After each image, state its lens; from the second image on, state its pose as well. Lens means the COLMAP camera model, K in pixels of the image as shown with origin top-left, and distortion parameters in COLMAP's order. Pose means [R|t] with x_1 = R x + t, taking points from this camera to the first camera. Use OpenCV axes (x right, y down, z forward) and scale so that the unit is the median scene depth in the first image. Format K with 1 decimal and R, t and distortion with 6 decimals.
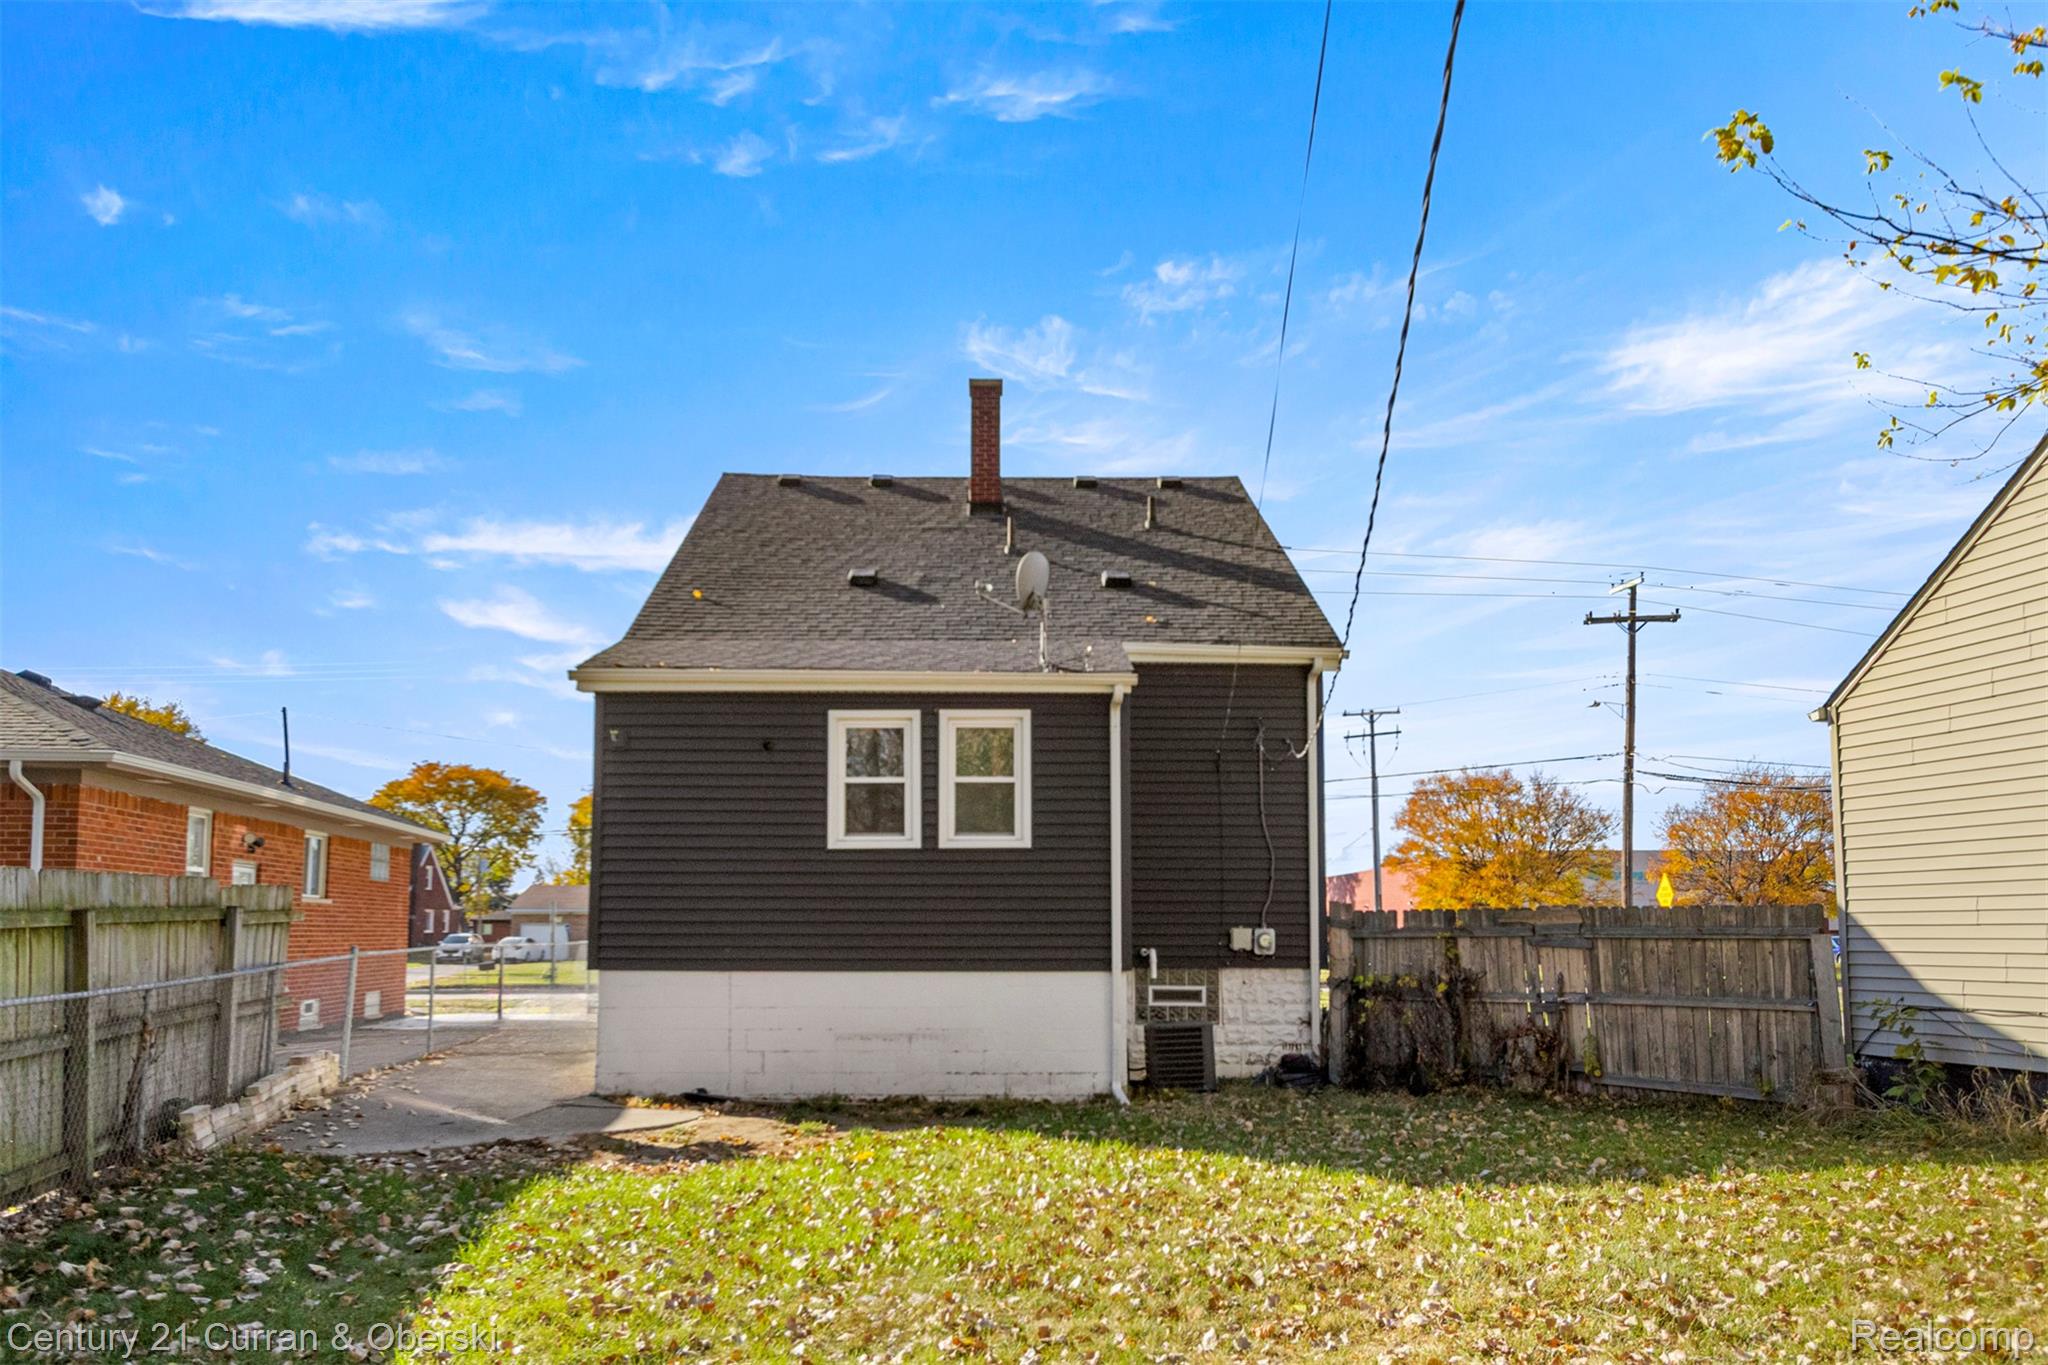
lens RADIAL K [[1513.1, 0, 1086.7], [0, 1513.1, 895.9], [0, 0, 1]] dist [0.001101, 0.002856]
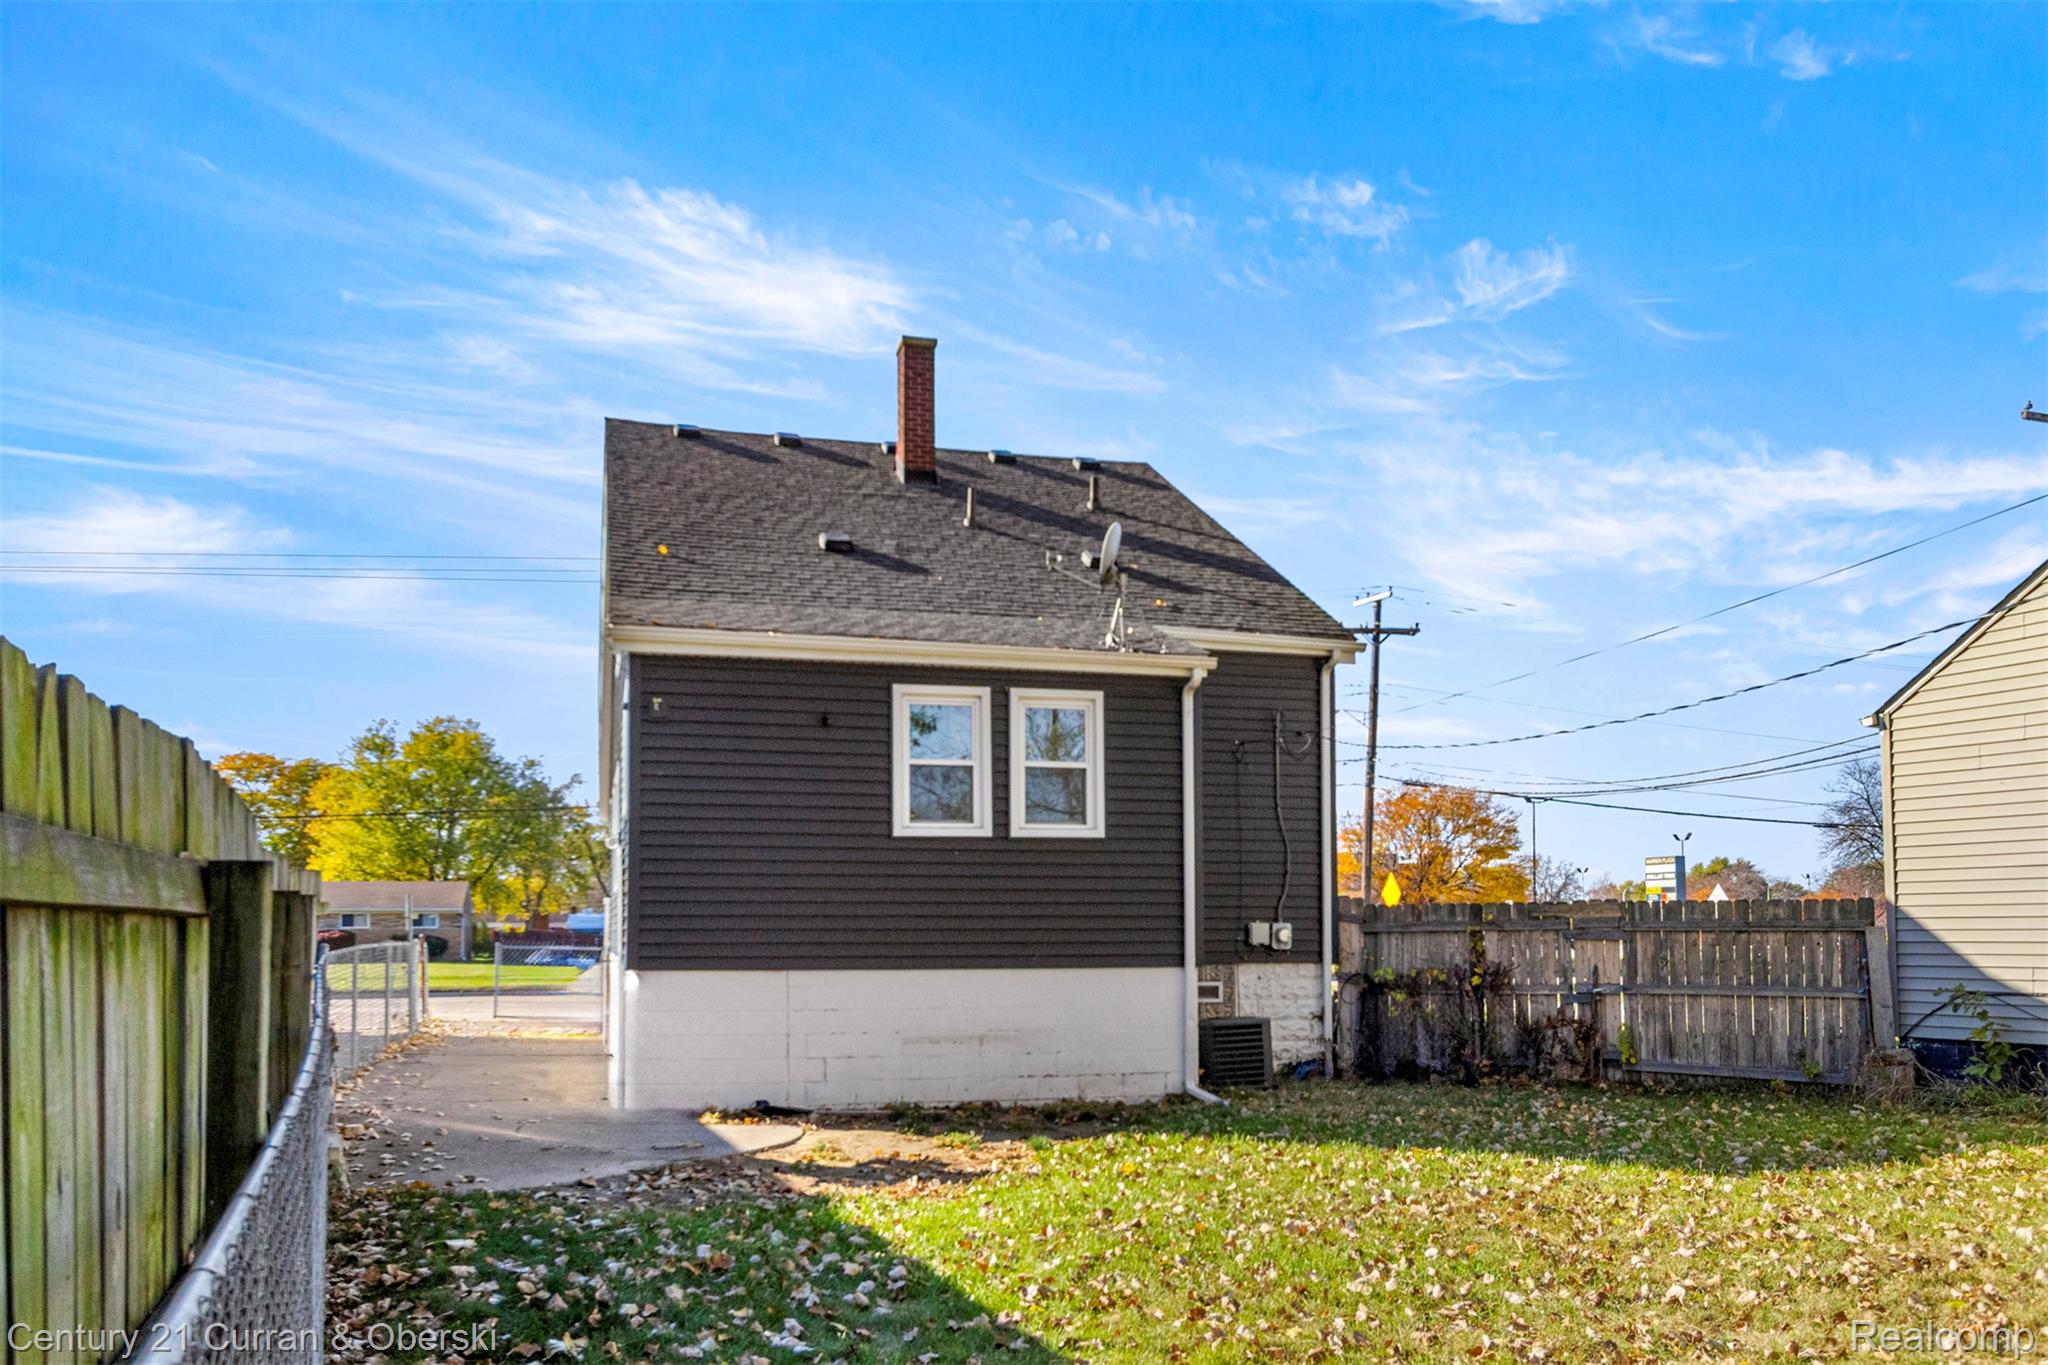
lens RADIAL K [[1496.8, 0, 1024.0], [0, 1496.8, 952.4], [0, 0, 1]] dist [0.002078, 0.001011]
pose [[0.971655, -0.006133, 0.236322, -0.307593], [-0.002774, 0.999299, 0.037341, 0.005162], [-0.236386, -0.036938, 0.970957, 0.097627]]
